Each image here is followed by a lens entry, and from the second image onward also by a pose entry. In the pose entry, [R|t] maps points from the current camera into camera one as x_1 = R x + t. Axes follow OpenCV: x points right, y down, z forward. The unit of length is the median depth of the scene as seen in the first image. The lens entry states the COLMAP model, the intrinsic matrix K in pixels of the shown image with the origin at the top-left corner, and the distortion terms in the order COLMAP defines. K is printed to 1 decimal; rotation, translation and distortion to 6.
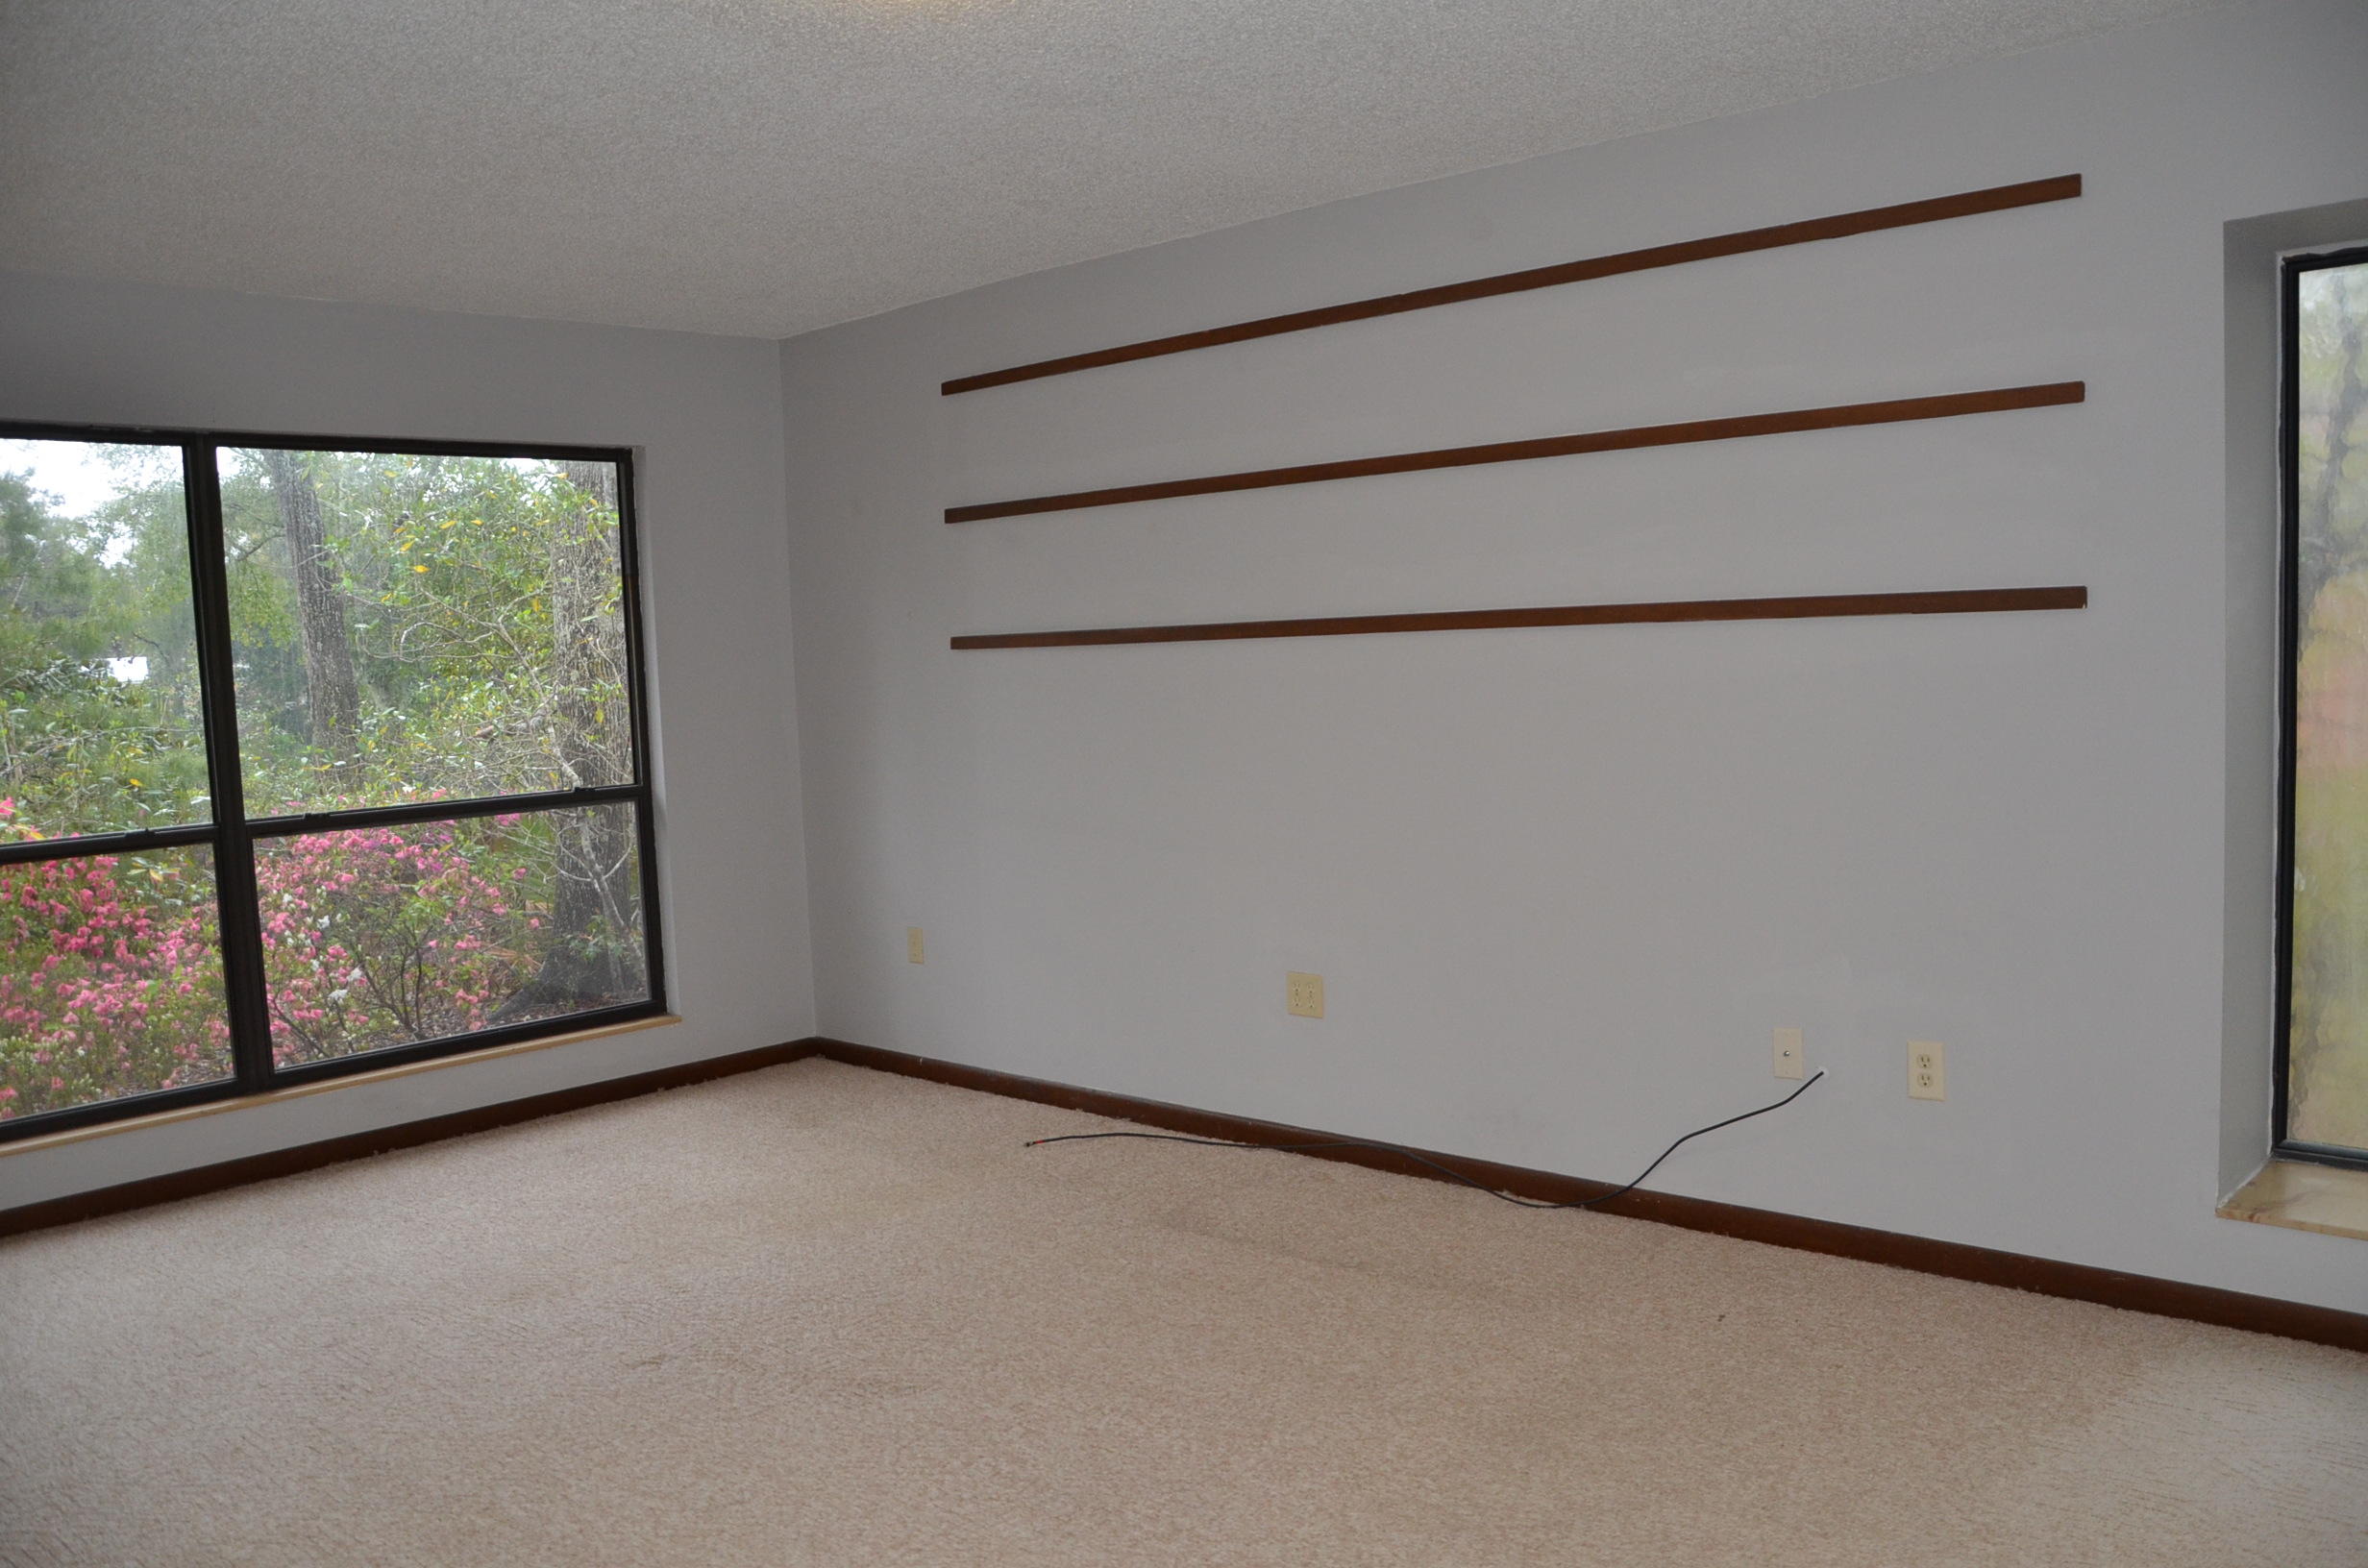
lens RADIAL K [[1860.0, 0, 1197.0], [0, 1860.0, 782.0], [0, 0, 1]] dist [-0.152757, 0.113787]
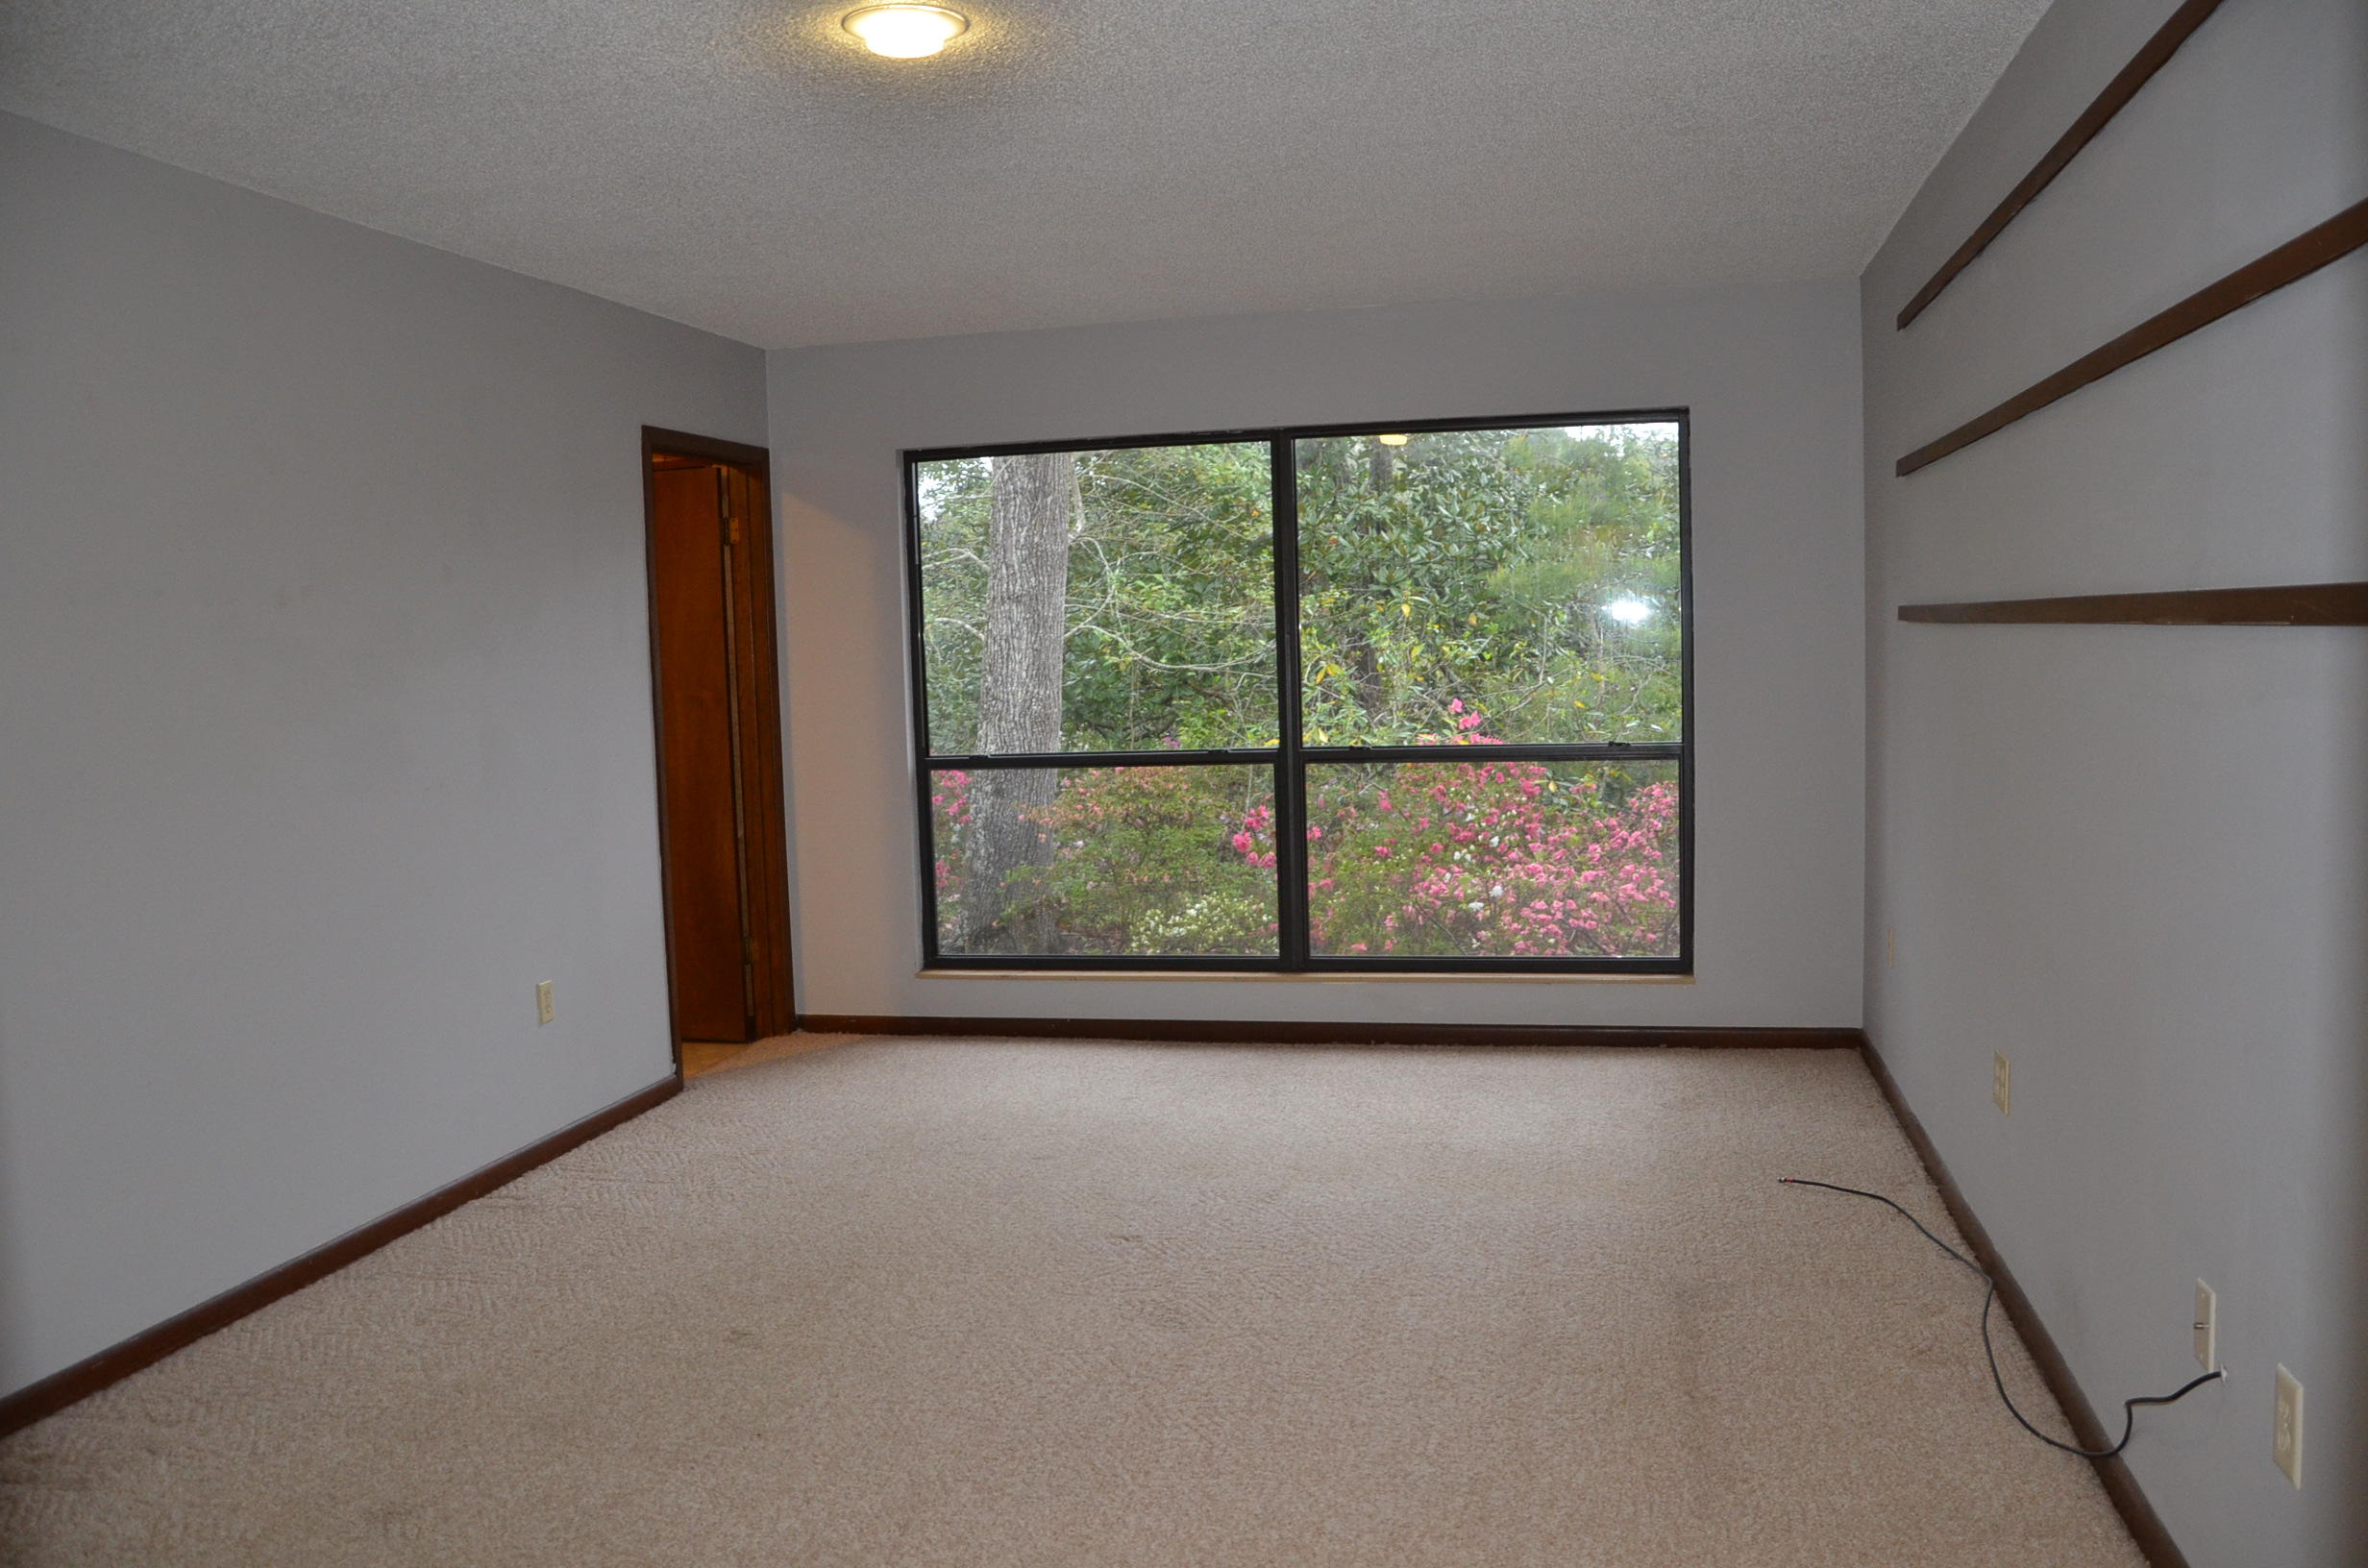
lens RADIAL K [[1860.0, 0, 1191.5], [0, 1860.0, 790.9], [0, 0, 1]] dist [-0.152757, 0.113787]
pose [[0.491927, 0.100519, -0.864815, 0.525789], [-0.052114, 0.994931, 0.085999, -0.054719], [0.869076, 0.002763, 0.494672, 0.317626]]
